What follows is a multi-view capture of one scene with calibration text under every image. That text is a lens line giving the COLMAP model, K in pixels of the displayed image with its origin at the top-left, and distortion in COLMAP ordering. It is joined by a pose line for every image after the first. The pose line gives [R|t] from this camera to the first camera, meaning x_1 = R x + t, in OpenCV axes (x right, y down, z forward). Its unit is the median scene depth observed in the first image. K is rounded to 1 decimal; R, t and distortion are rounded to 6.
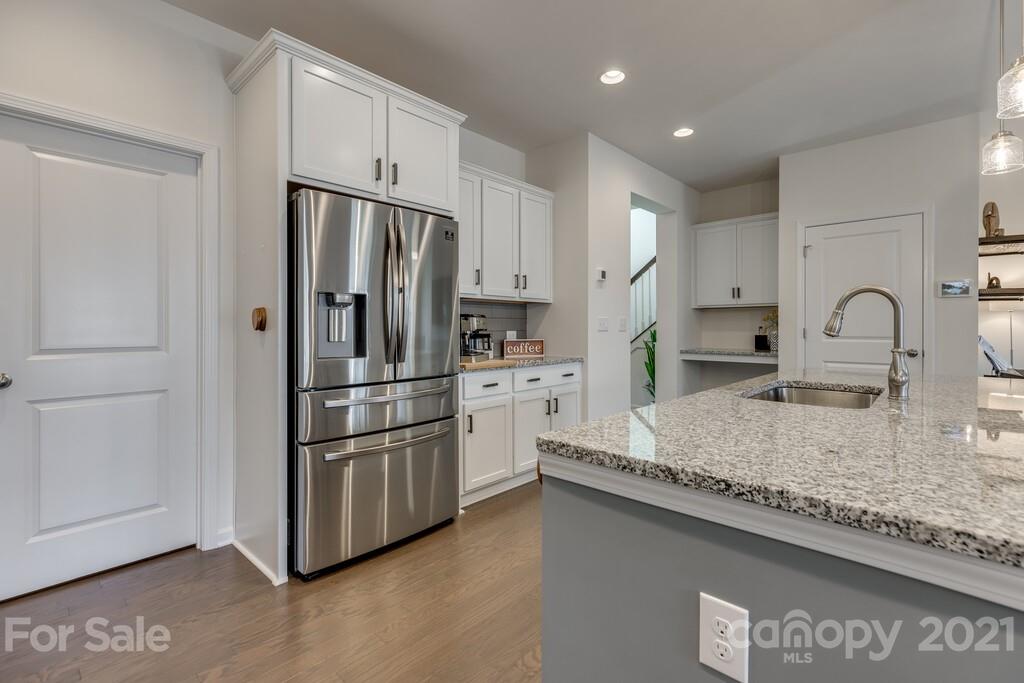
lens RADIAL K [[462.2, 0, 516.1], [0, 462.2, 326.3], [0, 0, 1]] dist [-0.000213, -0.000517]
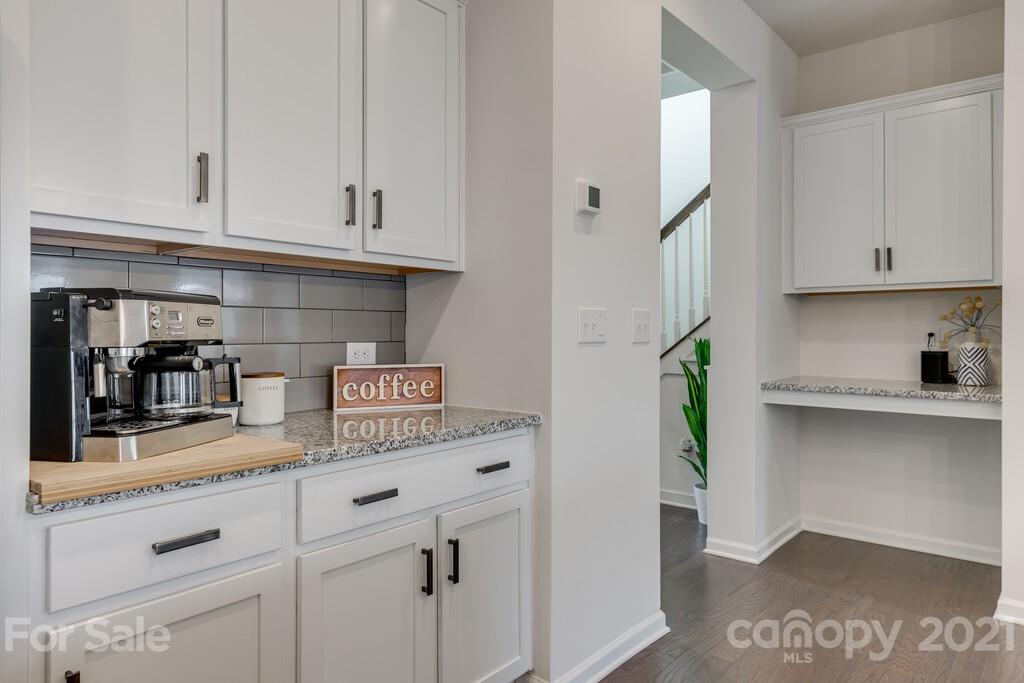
lens RADIAL K [[660.5, 0, 514.3], [0, 660.5, 332.5], [0, 0, 1]] dist [0.009861, 0.003854]
pose [[0.998743, 0.003071, 0.050038, 0.094251], [-0.003287, 0.999986, 0.004226, -0.001274], [-0.050024, -0.004385, 0.998738, 0.446885]]
